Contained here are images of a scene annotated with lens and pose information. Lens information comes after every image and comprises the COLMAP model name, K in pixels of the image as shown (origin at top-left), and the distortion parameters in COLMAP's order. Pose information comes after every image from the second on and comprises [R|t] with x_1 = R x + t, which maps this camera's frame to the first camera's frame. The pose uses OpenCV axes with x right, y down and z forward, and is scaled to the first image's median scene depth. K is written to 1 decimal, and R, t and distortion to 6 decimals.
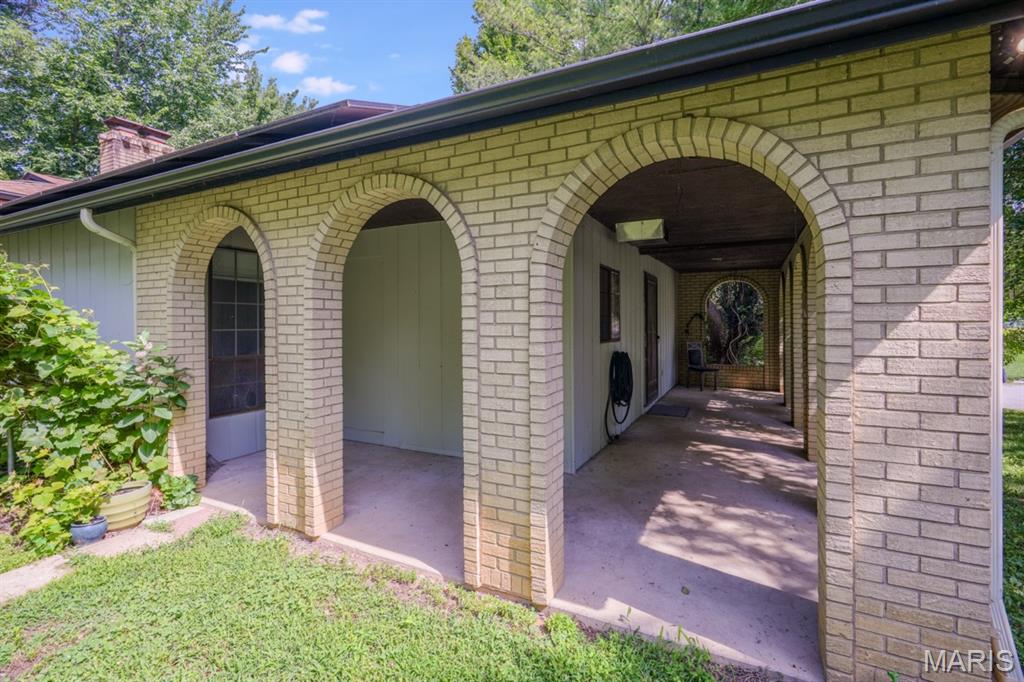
lens RADIAL K [[468.5, 0, 511.5], [0, 468.5, 330.3], [0, 0, 1]] dist [-0.010471, 0.007032]
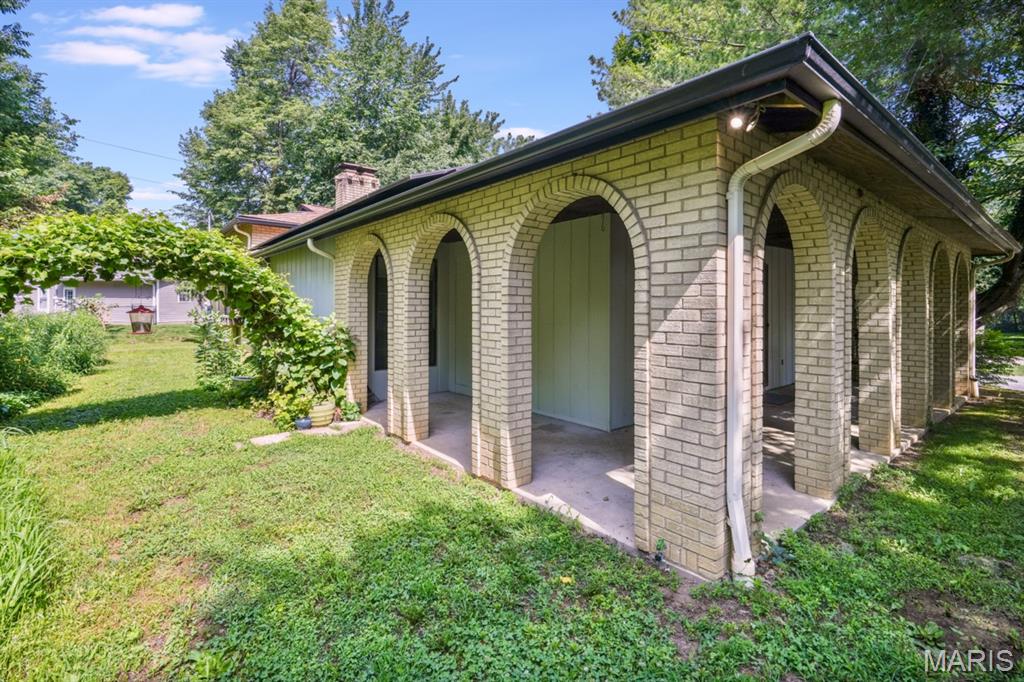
lens RADIAL K [[477.7, 0, 513.3], [0, 477.7, 317.7], [0, 0, 1]] dist [-0.003874, -0.000029]
pose [[0.917141, 0.015679, -0.398254, 0.526052], [-0.014277, 0.999877, 0.006487, 0.004217], [0.398306, -0.000264, 0.917252, -0.334050]]
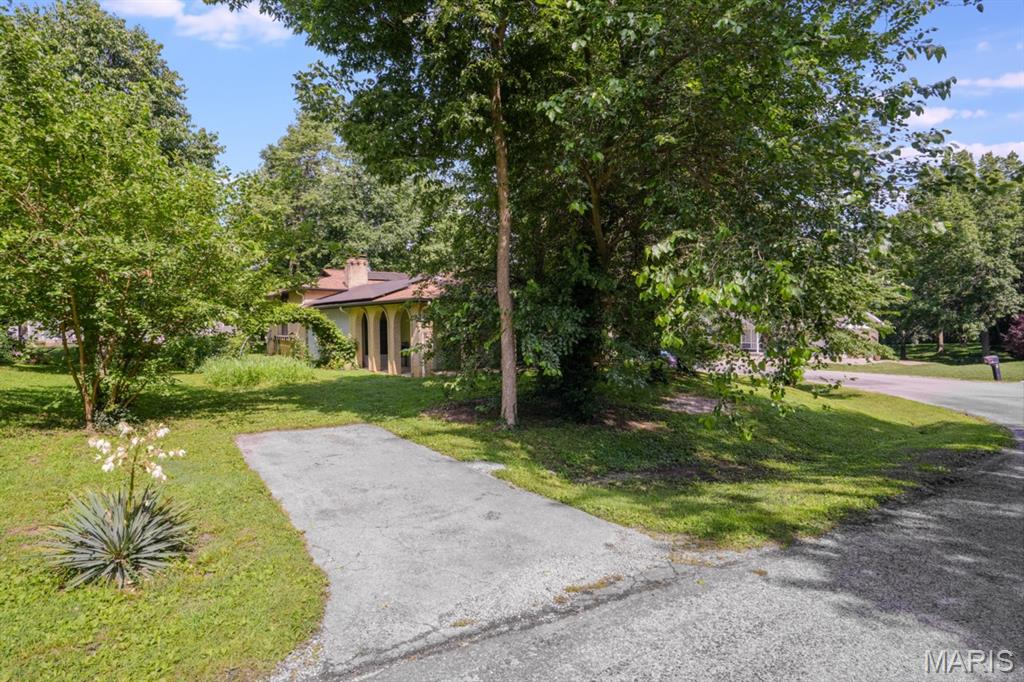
lens RADIAL K [[546.6, 0, 513.2], [0, 546.6, 323.3], [0, 0, 1]] dist [-0.000910, 0.001549]
pose [[0.903916, -0.016756, -0.427382, 3.543201], [0.011173, 0.999816, -0.015569, 0.008044], [0.427564, 0.009298, 0.903937, -3.811760]]
